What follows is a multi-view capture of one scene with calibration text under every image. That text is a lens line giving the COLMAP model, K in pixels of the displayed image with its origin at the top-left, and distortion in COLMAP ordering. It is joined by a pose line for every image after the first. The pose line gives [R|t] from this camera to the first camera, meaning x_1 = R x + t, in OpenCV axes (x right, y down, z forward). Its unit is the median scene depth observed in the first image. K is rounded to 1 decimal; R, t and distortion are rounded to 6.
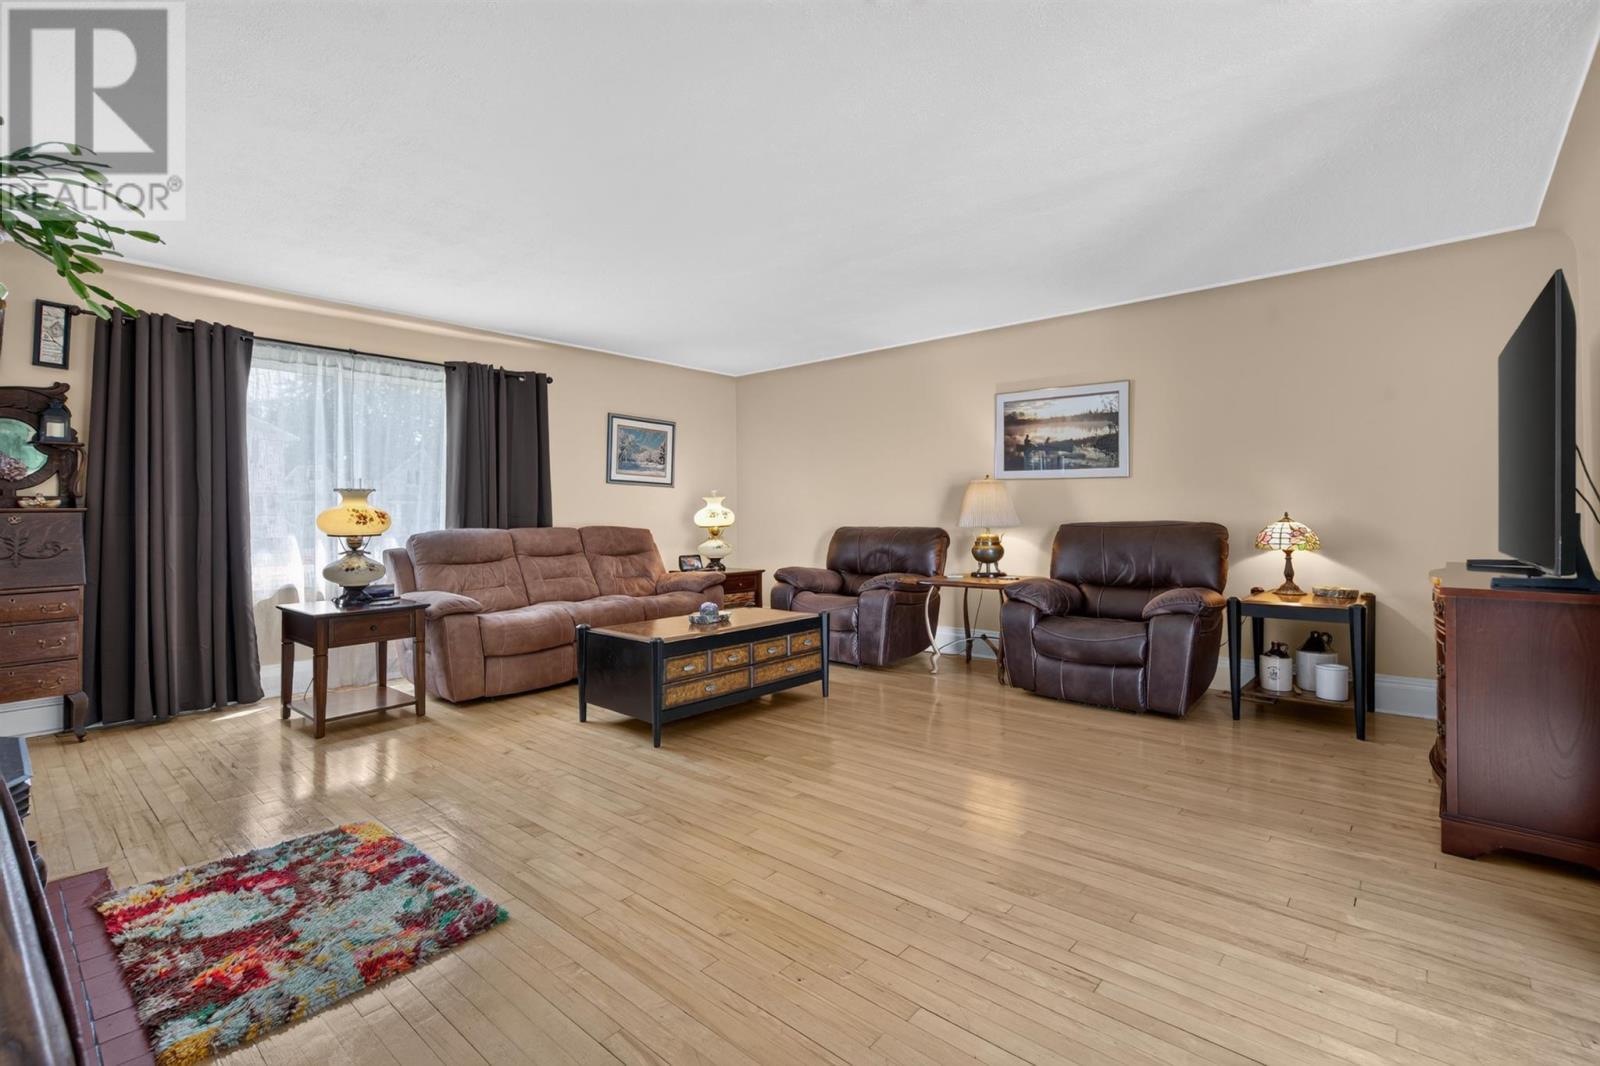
lens RADIAL K [[725.6, 0, 802.3], [0, 725.6, 520.5], [0, 0, 1]] dist [0.007009, 0.000047]
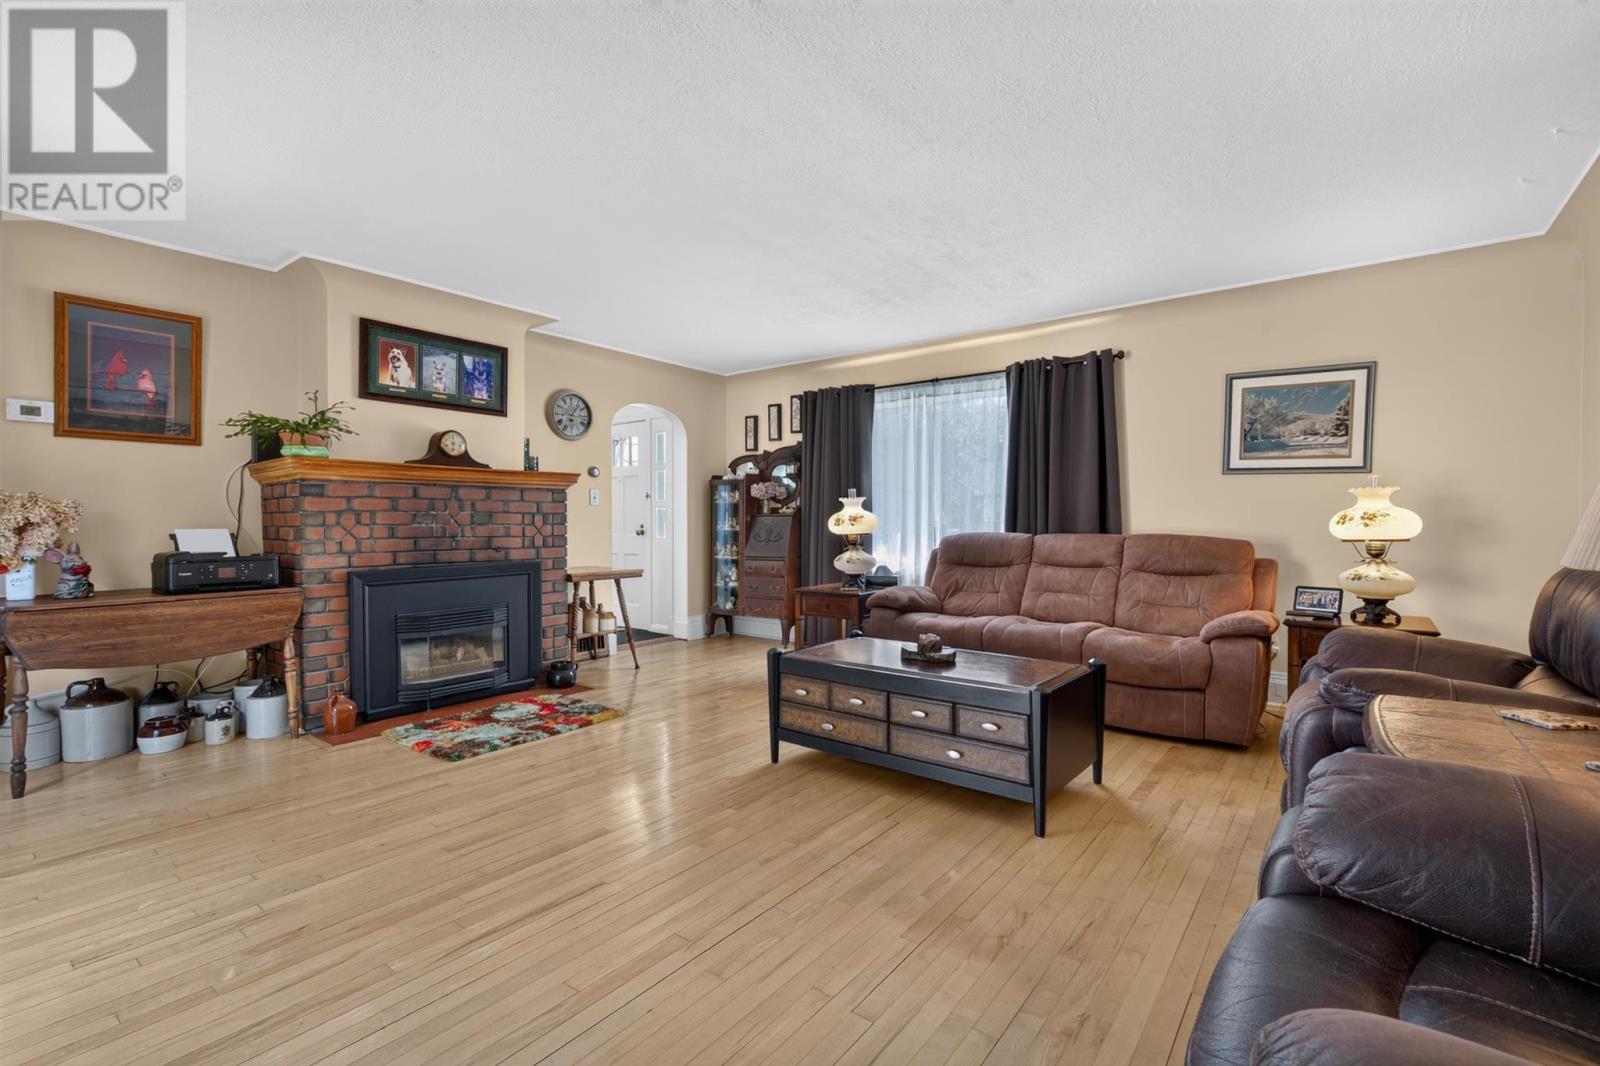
lens RADIAL K [[725.6, 0, 802.0], [0, 725.6, 525.6], [0, 0, 1]] dist [0.007009, 0.000047]
pose [[0.059624, 0.013586, -0.998128, 0.474617], [-0.008789, 0.999876, 0.013085, -0.007764], [0.998182, 0.007992, 0.059736, 0.618811]]
